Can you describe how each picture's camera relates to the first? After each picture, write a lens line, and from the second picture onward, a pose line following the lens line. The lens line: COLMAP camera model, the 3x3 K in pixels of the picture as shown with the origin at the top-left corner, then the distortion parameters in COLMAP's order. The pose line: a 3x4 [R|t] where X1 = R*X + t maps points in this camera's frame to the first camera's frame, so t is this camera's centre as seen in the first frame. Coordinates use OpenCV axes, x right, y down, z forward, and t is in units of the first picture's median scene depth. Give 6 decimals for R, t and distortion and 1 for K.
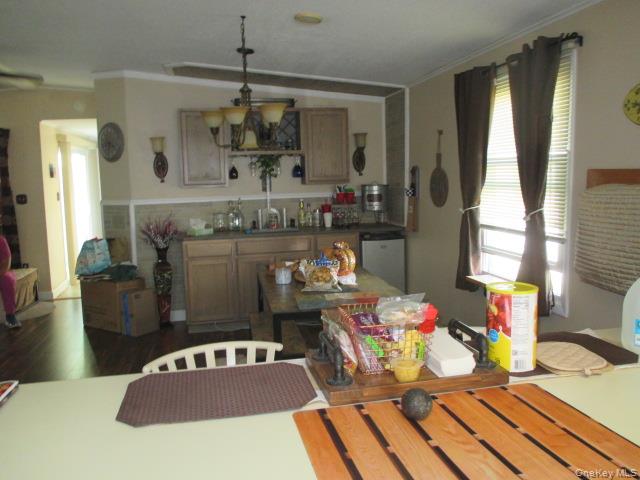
lens RADIAL K [[526.1, 0, 317.1], [0, 526.1, 235.1], [0, 0, 1]] dist [-0.043369, 0.005807]
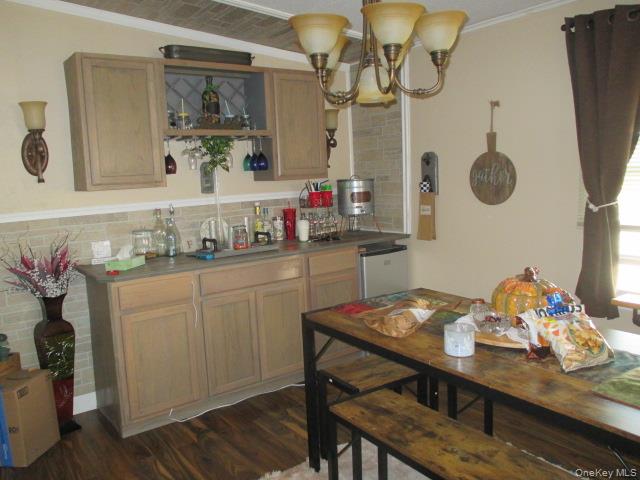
lens RADIAL K [[526.1, 0, 317.1], [0, 526.1, 235.1], [0, 0, 1]] dist [-0.043369, 0.005807]
pose [[0.912608, -0.062078, 0.404096, -0.247985], [0.064341, 0.997896, 0.007992, -0.027291], [-0.403742, 0.018706, 0.914682, 0.351383]]
